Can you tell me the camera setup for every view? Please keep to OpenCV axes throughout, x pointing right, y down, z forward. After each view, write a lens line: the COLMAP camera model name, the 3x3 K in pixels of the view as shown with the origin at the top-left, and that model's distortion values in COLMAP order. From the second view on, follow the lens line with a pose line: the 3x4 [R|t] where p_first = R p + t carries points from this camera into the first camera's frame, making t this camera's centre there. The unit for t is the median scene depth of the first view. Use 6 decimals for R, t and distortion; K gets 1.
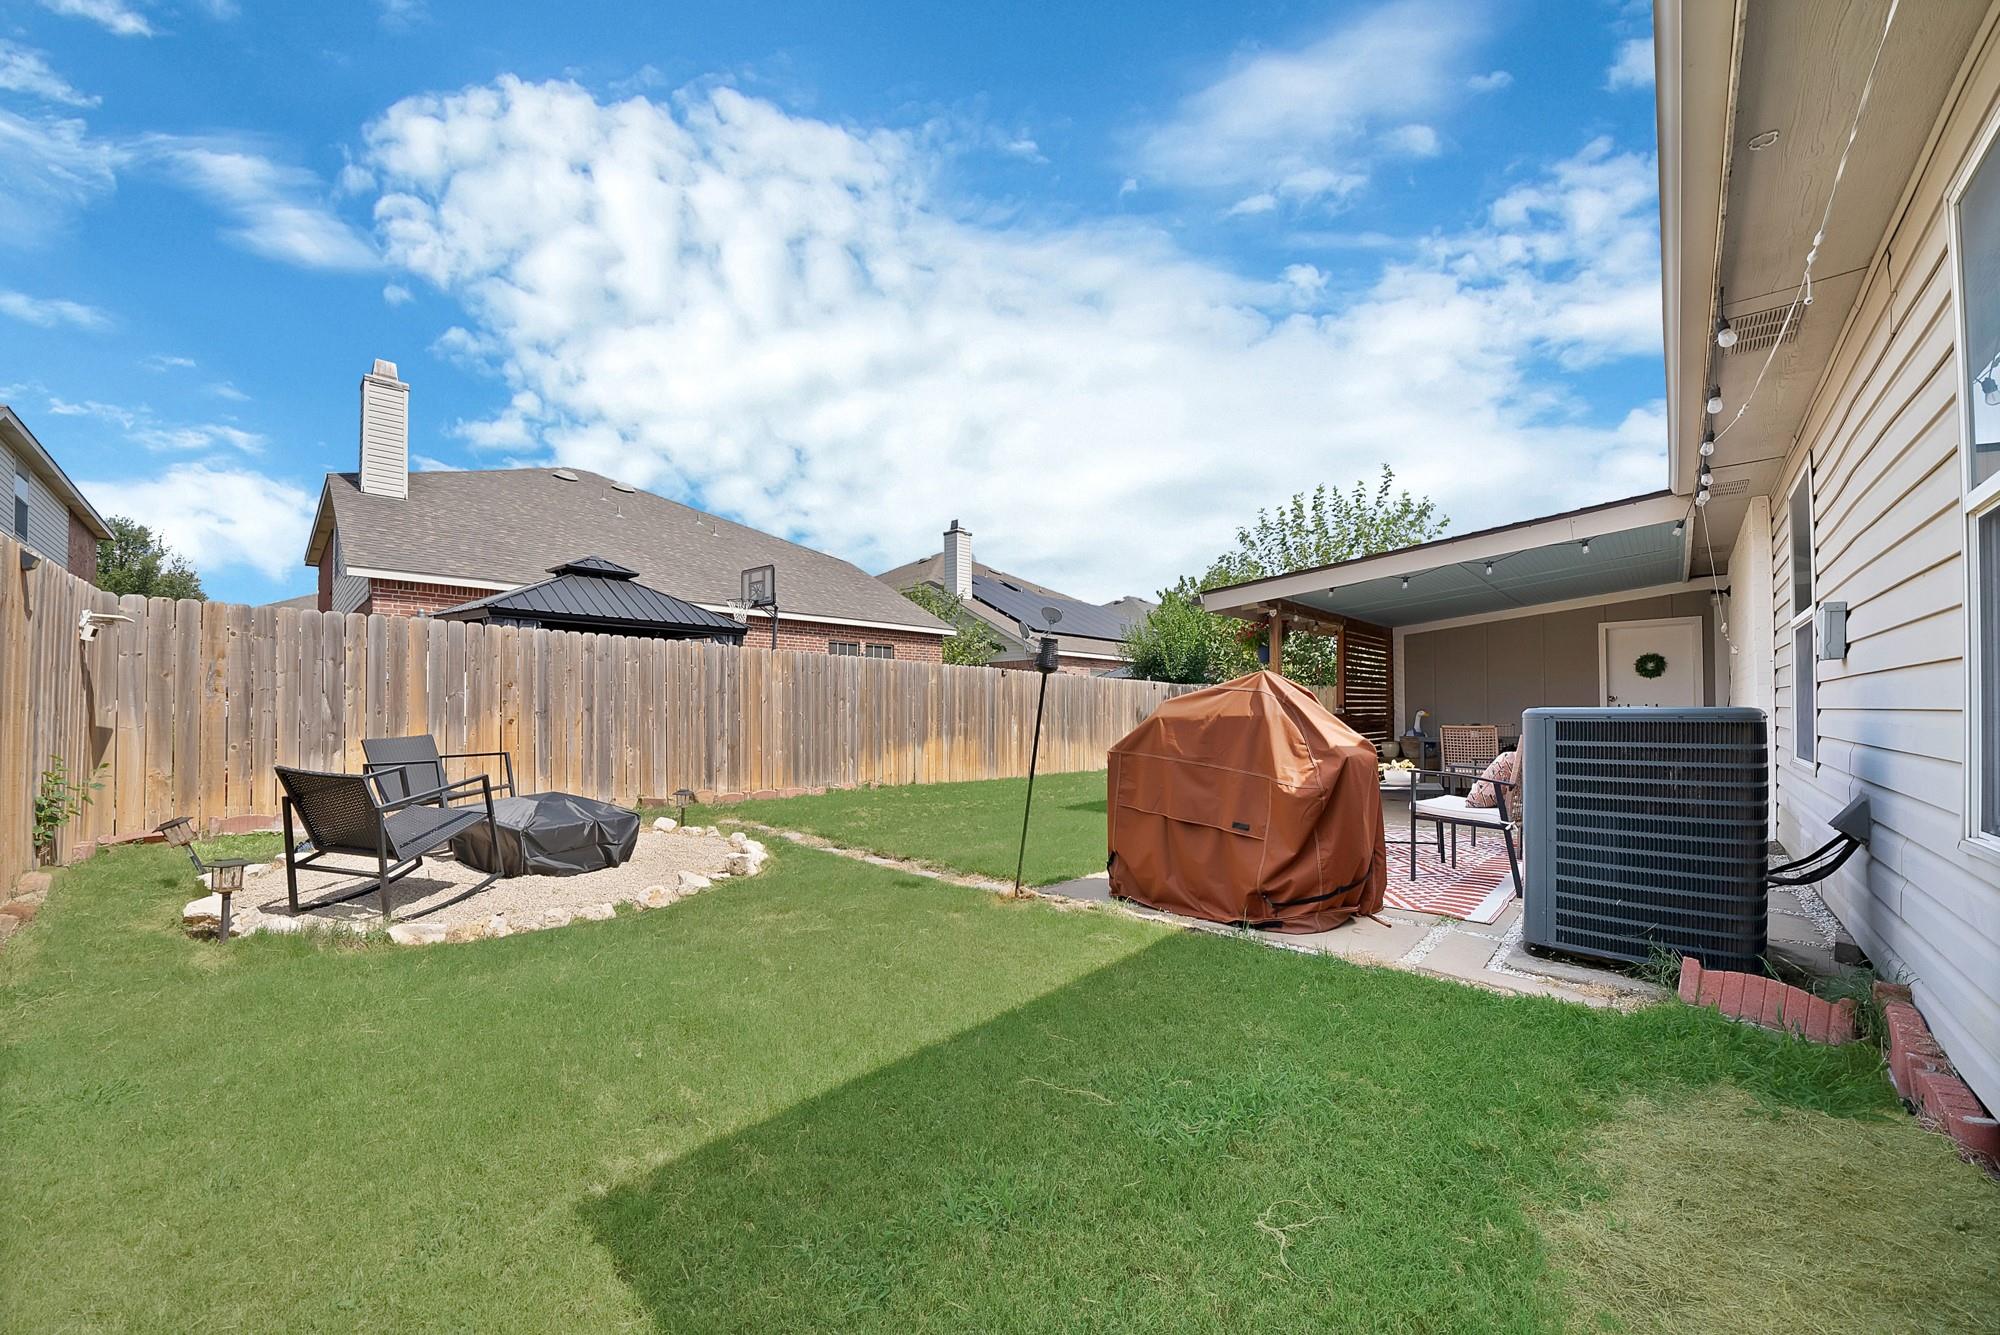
lens RADIAL K [[723.0, 0, 1010.7], [0, 723.0, 706.8], [0, 0, 1]] dist [-0.023910, 0.002071]
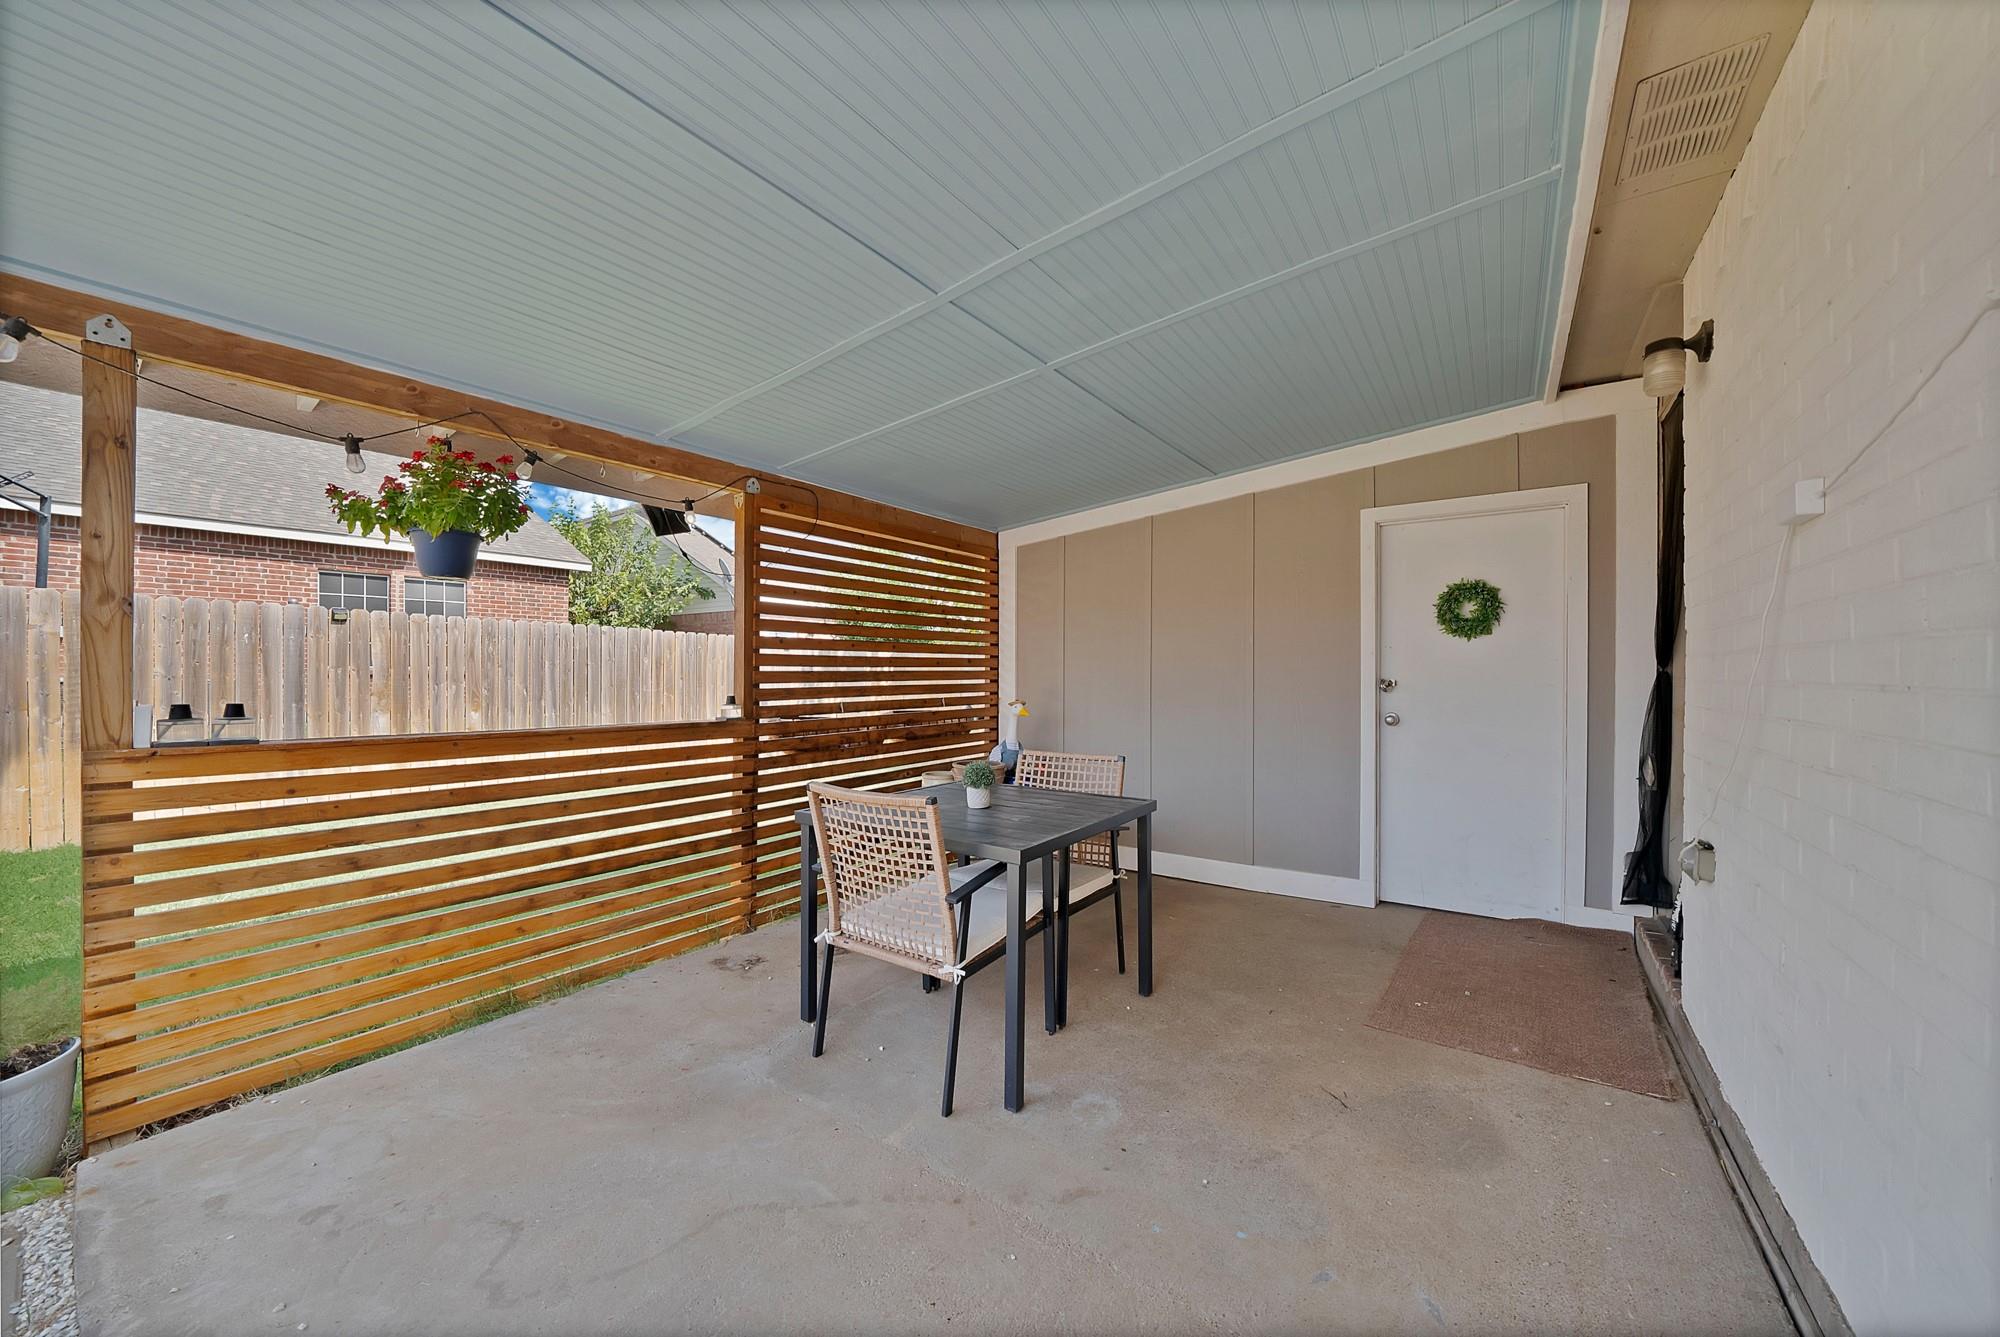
lens RADIAL K [[723.0, 0, 995.8], [0, 723.0, 670.6], [0, 0, 1]] dist [-0.023910, 0.002071]
pose [[0.990972, 0.010036, 0.133691, 0.534629], [-0.010600, 0.999938, 0.003508, -0.019093], [-0.133647, -0.004893, 0.991017, 0.581904]]
